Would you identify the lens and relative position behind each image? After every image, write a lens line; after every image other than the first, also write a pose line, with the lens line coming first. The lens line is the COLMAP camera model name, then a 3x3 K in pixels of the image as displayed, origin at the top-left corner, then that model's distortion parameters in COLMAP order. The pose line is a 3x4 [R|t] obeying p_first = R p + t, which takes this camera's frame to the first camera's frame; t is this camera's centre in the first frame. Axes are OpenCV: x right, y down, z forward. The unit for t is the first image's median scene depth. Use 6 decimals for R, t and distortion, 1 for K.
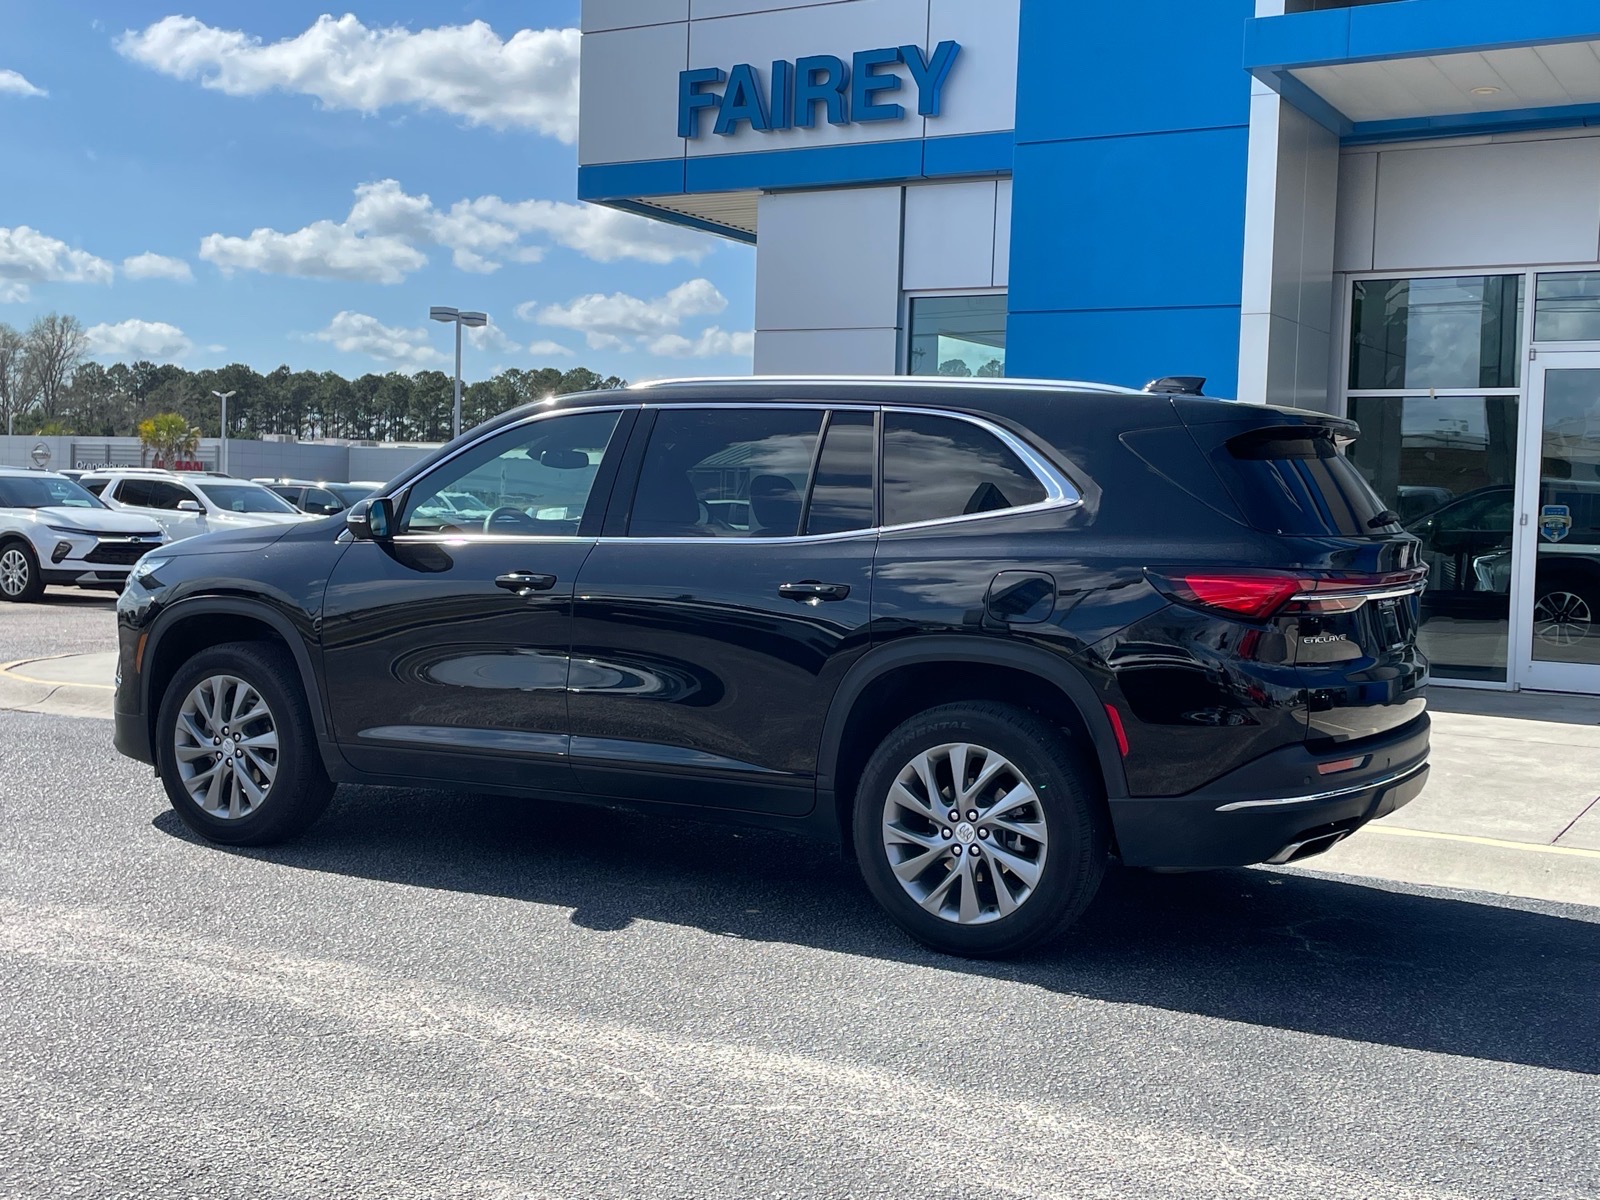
lens RADIAL K [[1865.5, 0, 800.0], [0, 1865.5, 600.0], [0, 0, 1]] dist [0.091876, -0.016679]
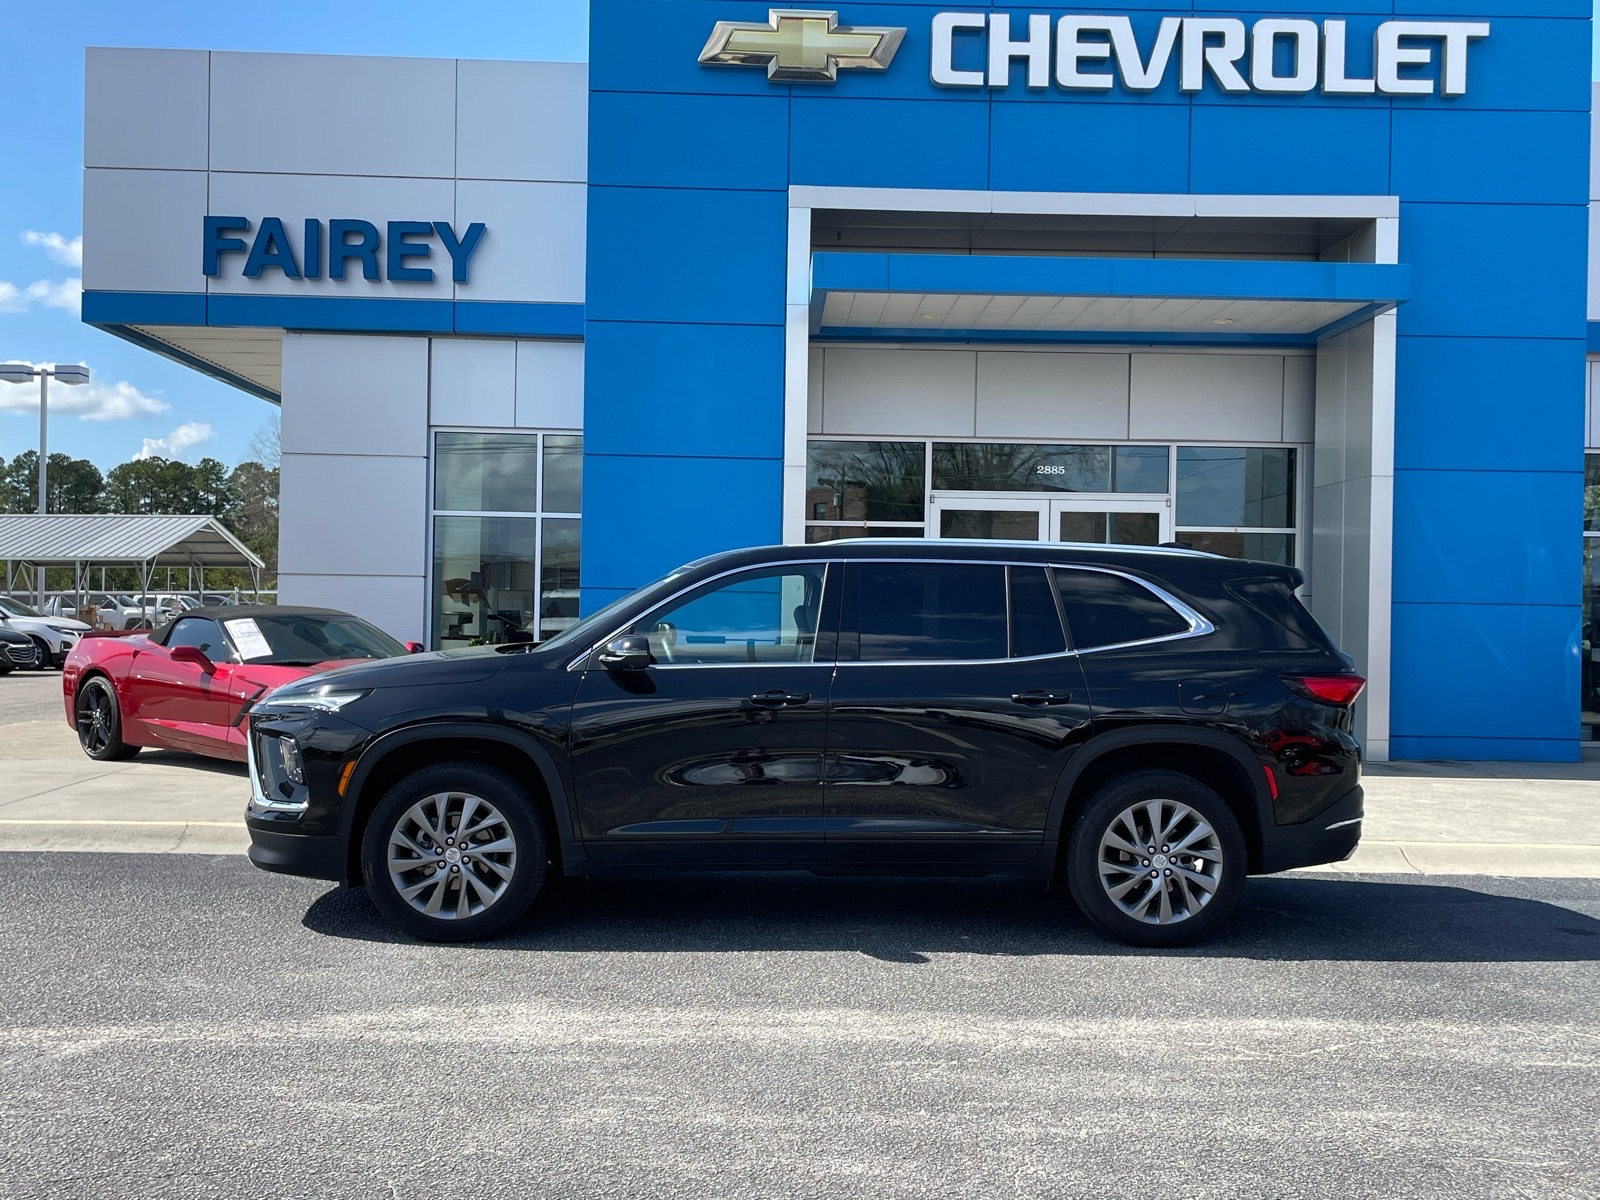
lens RADIAL K [[1608.3, 0, 800.0], [0, 1608.3, 600.0], [0, 0, 1]] dist [0.064187, -0.006016]
pose [[0.855704, -0.013651, 0.517286, -0.628353], [0.035397, 0.998855, -0.032195, -0.037106], [-0.516254, 0.045860, 0.855207, 0.052914]]
